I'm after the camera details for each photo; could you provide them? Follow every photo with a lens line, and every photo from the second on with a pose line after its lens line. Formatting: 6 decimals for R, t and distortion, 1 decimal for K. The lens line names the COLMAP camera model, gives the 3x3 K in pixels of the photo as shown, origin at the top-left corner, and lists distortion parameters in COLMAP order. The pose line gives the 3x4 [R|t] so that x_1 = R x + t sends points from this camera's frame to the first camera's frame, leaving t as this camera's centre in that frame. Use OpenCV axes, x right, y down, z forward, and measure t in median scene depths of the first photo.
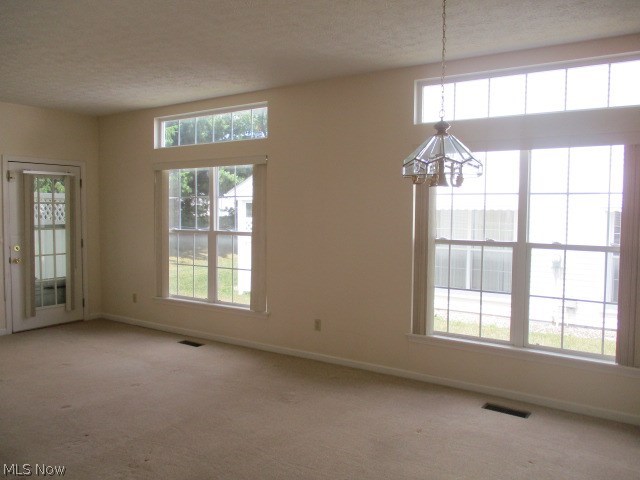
lens RADIAL K [[526.6, 0, 318.0], [0, 526.6, 234.8], [0, 0, 1]] dist [-0.015421, -0.001439]
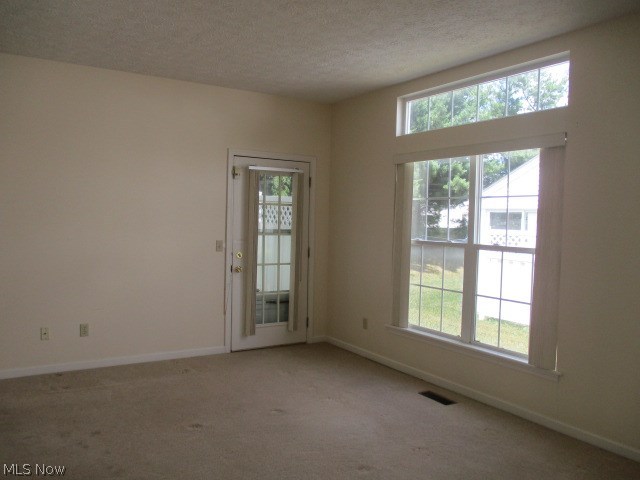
lens RADIAL K [[526.6, 0, 318.0], [0, 526.6, 234.8], [0, 0, 1]] dist [-0.015421, -0.001439]
pose [[0.912380, 0.031442, -0.408136, -0.092995], [-0.040477, 0.999089, -0.013518, -0.001592], [0.407339, 0.028854, 0.912821, 0.239209]]
